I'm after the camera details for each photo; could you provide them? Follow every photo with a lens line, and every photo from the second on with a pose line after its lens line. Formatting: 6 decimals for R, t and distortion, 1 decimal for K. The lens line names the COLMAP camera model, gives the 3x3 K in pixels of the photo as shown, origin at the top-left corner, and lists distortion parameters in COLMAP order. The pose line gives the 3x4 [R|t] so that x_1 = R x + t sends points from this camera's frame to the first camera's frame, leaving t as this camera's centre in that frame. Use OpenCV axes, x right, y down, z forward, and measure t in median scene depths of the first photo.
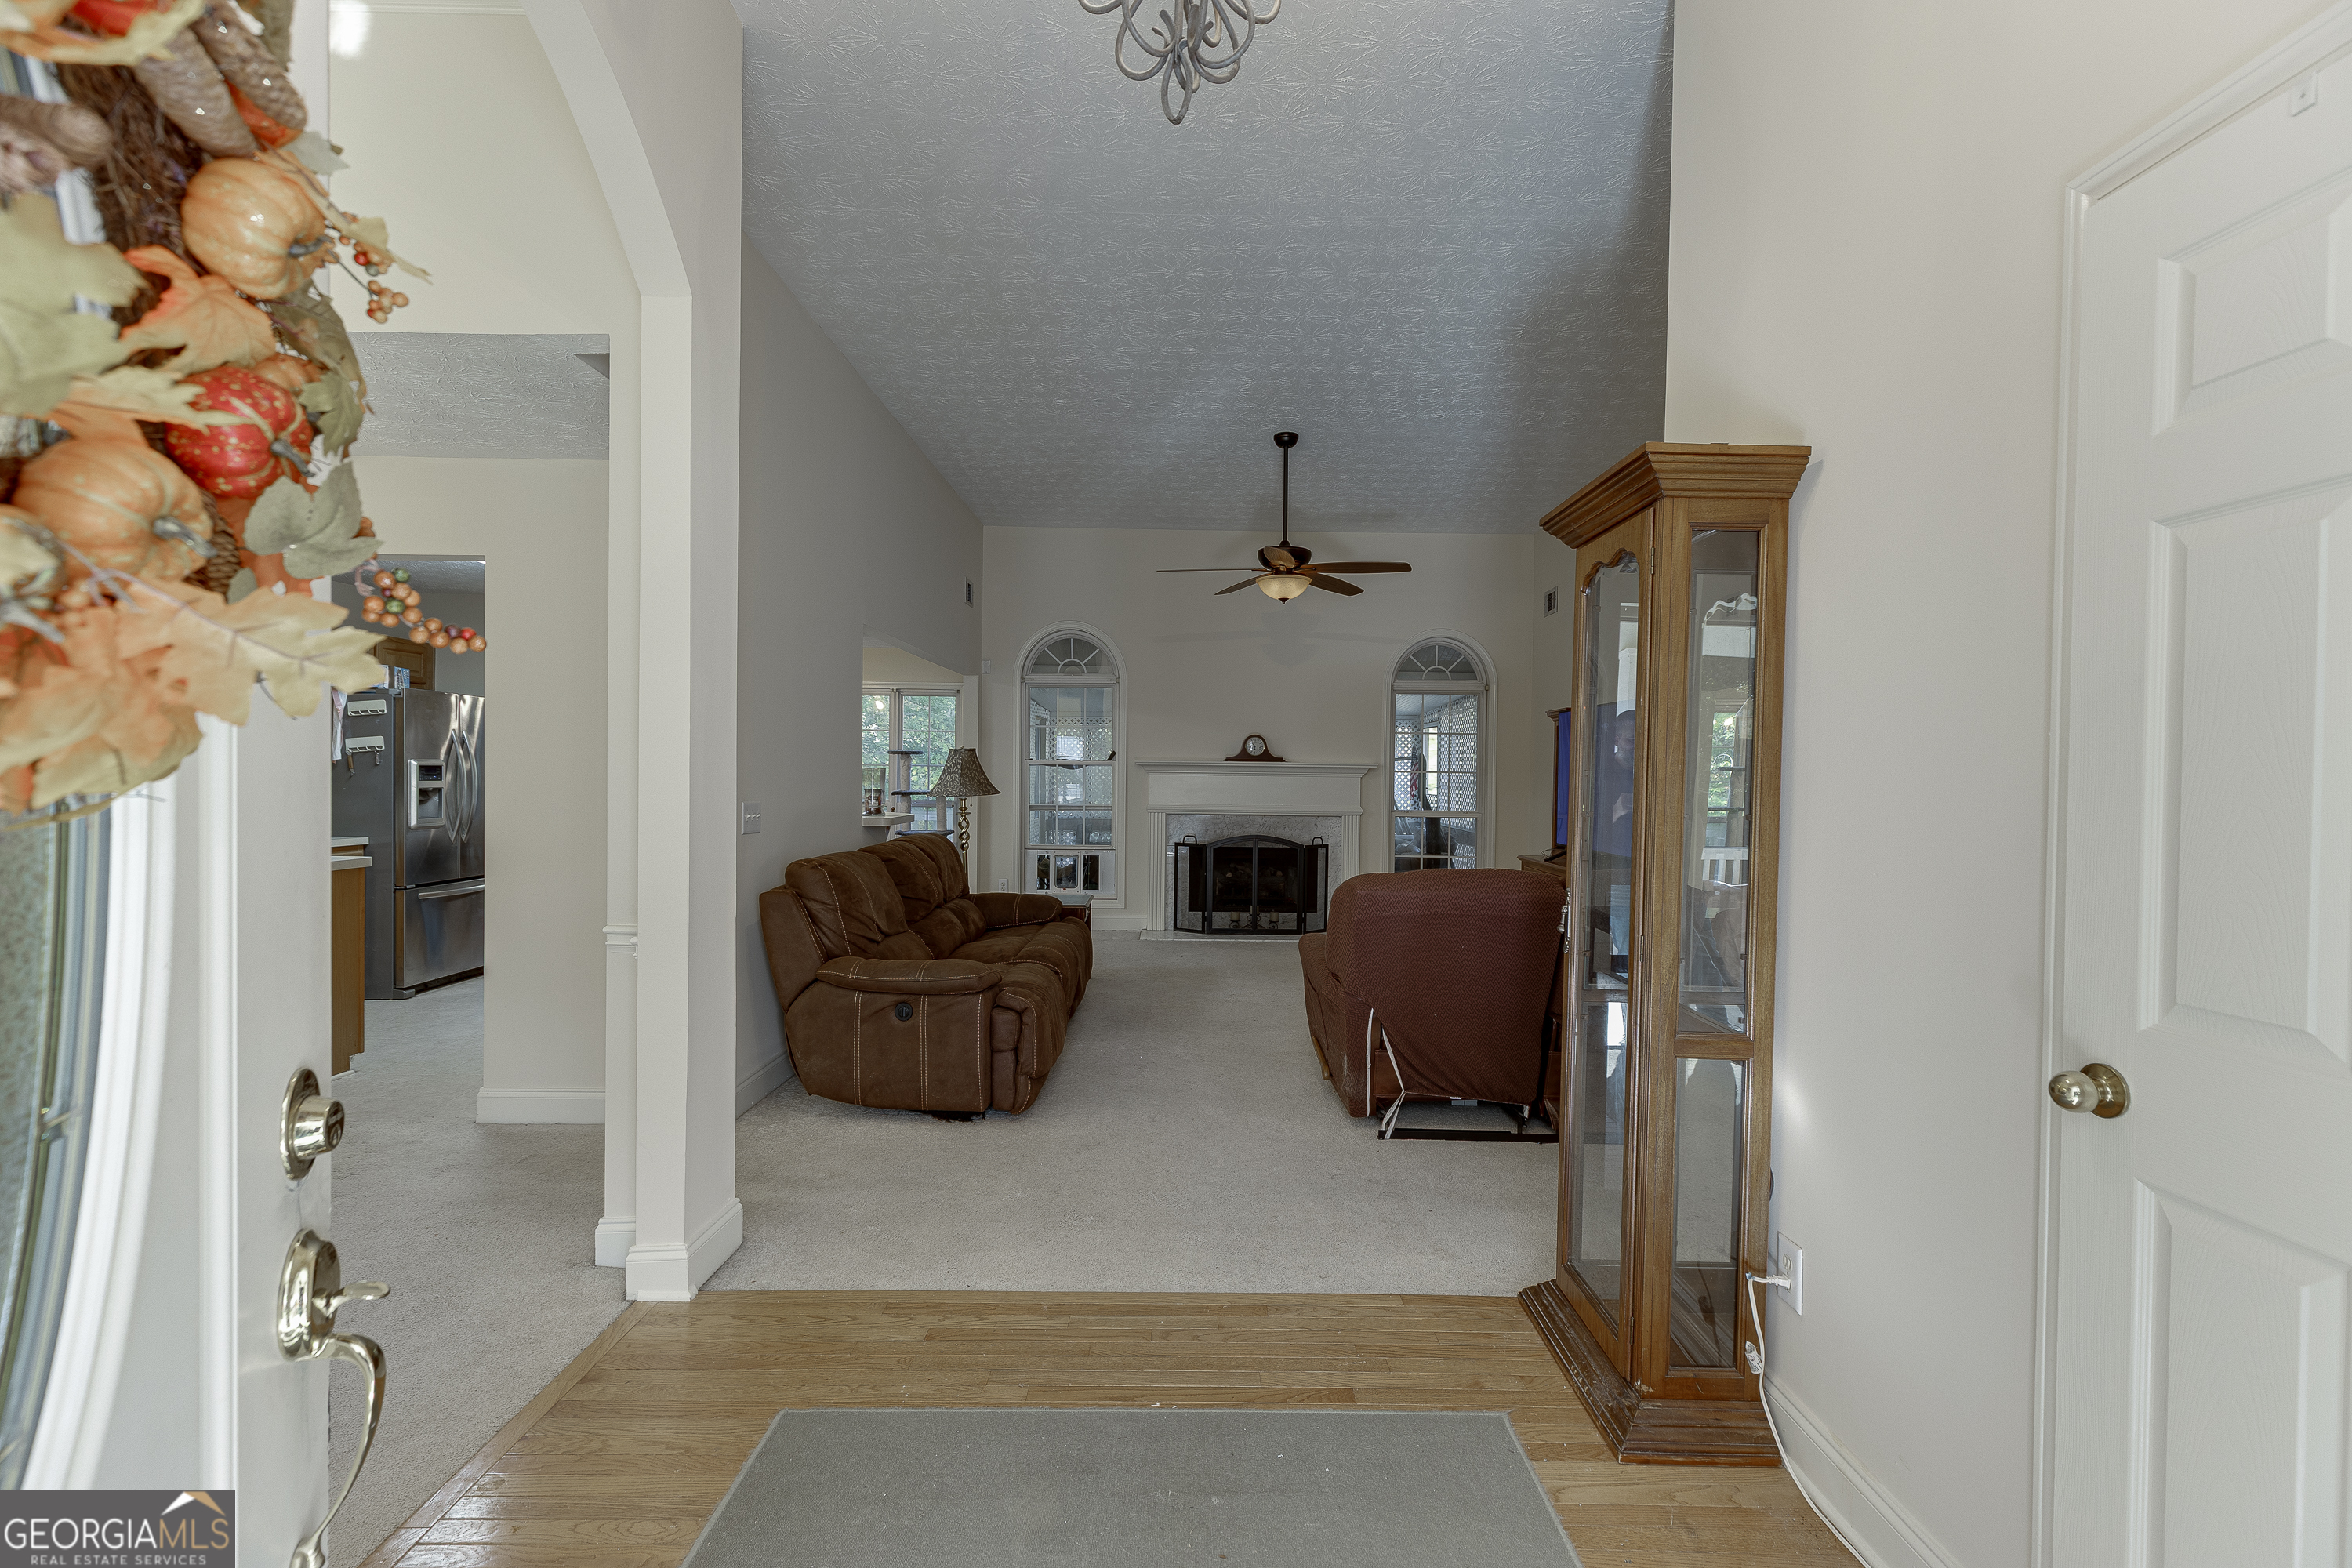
lens RADIAL K [[1048.1, 0, 1191.6], [0, 1048.1, 783.0], [0, 0, 1]] dist [0.005254, -0.002788]
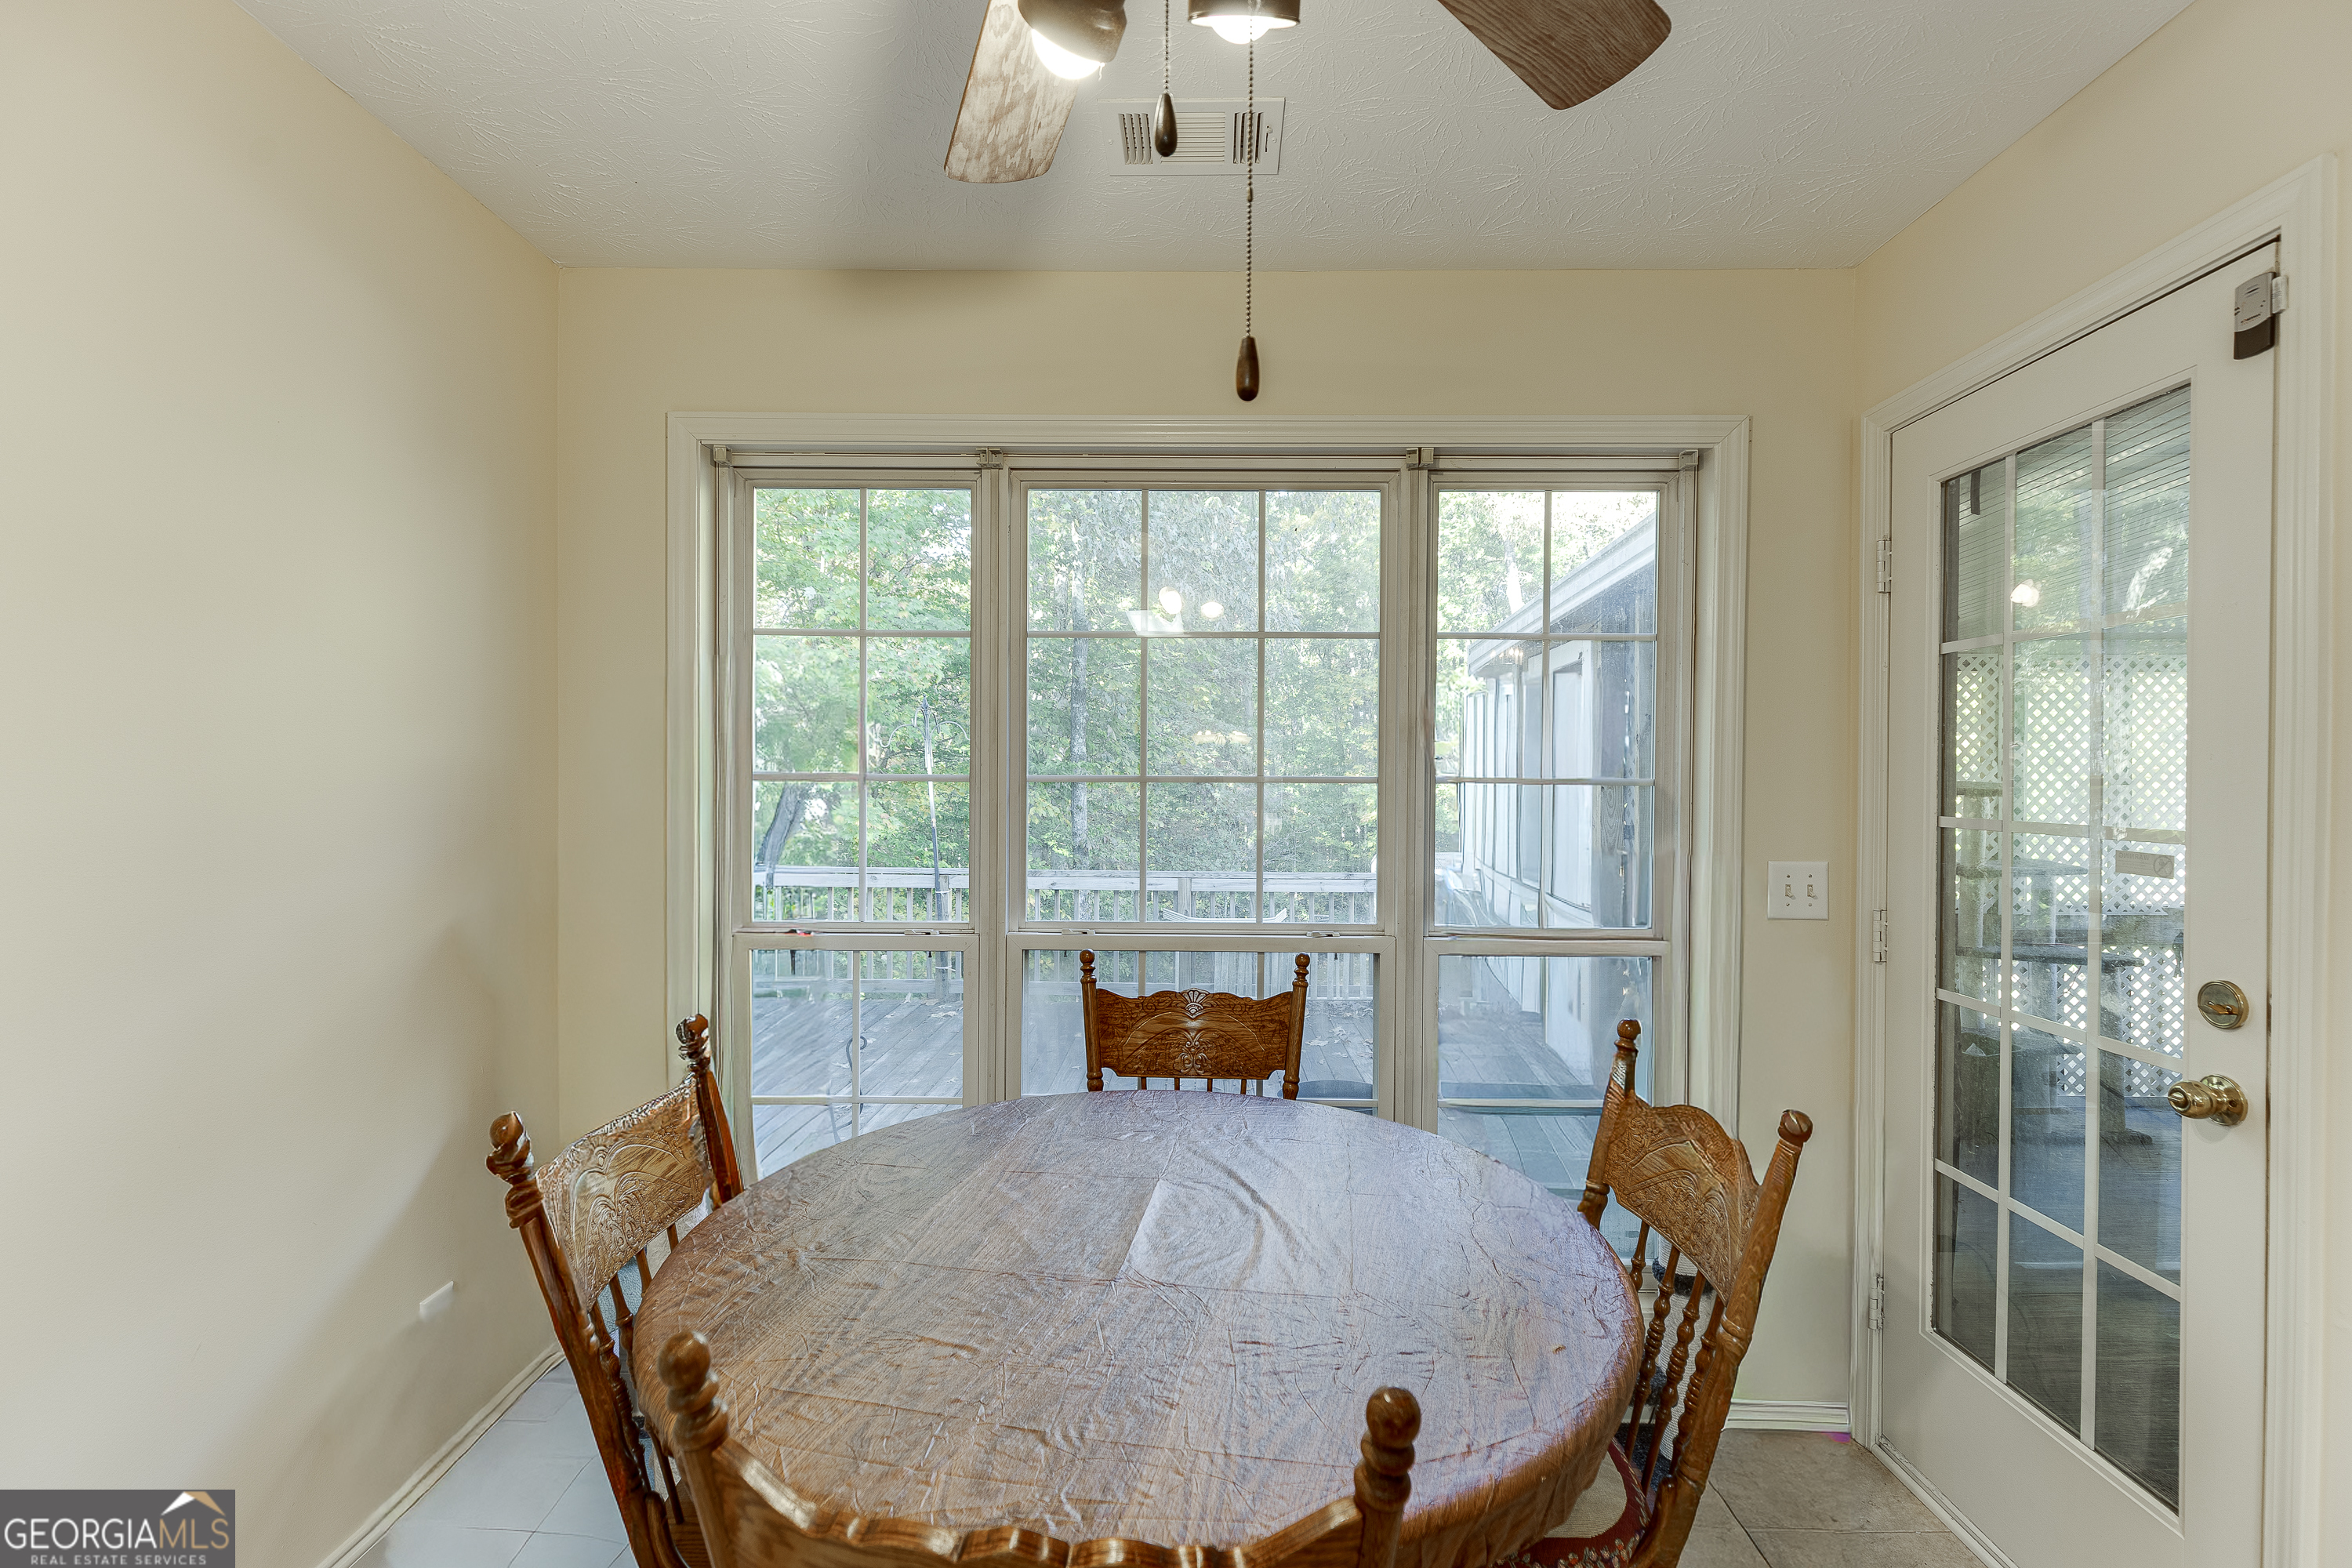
lens RADIAL K [[1048.1, 0, 1189.2], [0, 1048.1, 789.2], [0, 0, 1]] dist [0.005254, -0.002788]
pose [[0.999645, -0.006949, -0.025713, -0.377375], [0.006872, 0.999972, -0.003080, -0.016080], [0.025734, 0.002902, 0.999665, 0.877797]]
